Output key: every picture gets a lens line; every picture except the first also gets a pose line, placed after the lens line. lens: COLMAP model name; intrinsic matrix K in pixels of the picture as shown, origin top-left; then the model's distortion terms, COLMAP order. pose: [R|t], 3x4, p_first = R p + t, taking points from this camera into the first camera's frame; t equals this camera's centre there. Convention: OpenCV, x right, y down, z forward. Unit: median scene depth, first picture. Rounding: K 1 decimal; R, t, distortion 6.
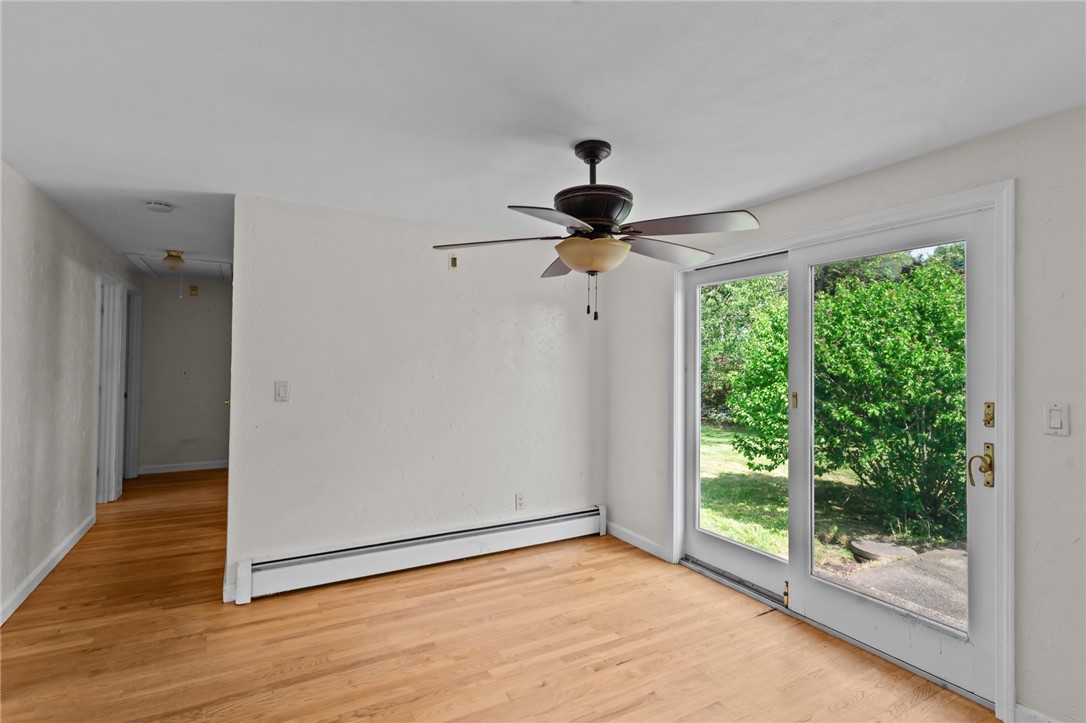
lens RADIAL K [[521.0, 0, 545.1], [0, 521.0, 349.1], [0, 0, 1]] dist [-0.001282, 0.000302]
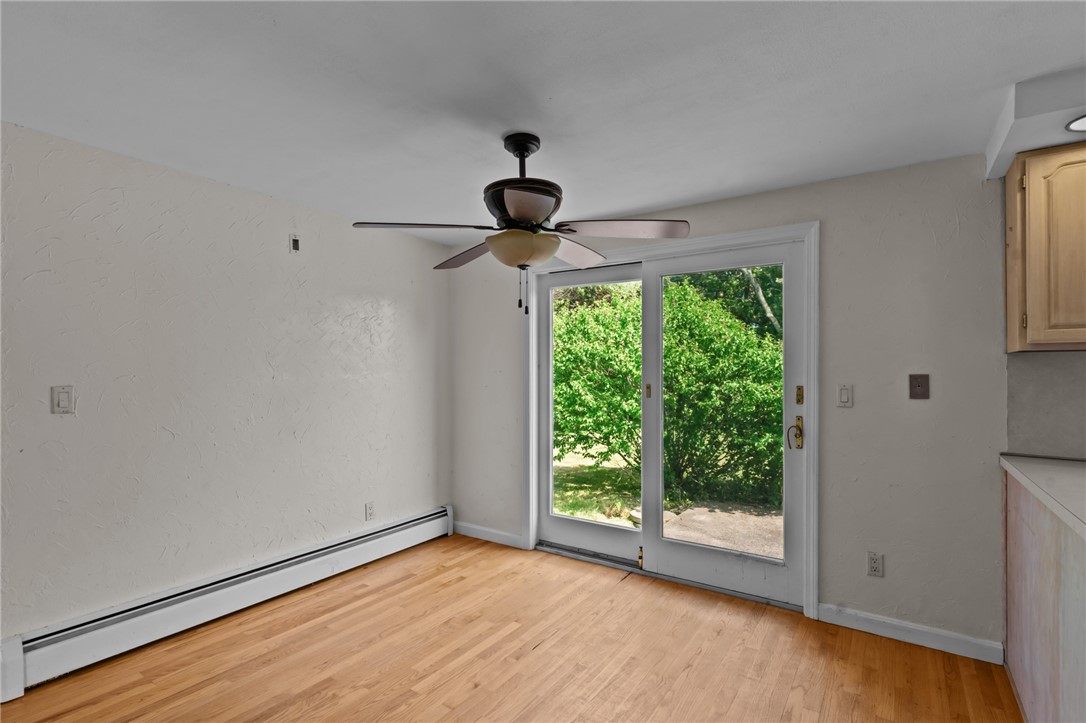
lens RADIAL K [[519.9, 0, 543.0], [0, 519.9, 361.5], [0, 0, 1]] dist [-0.000111, -0.000071]
pose [[0.901263, -0.004230, 0.433252, -0.227517], [-0.003811, 0.999836, 0.017689, 0.013011], [-0.433256, -0.017594, 0.901099, 0.055640]]
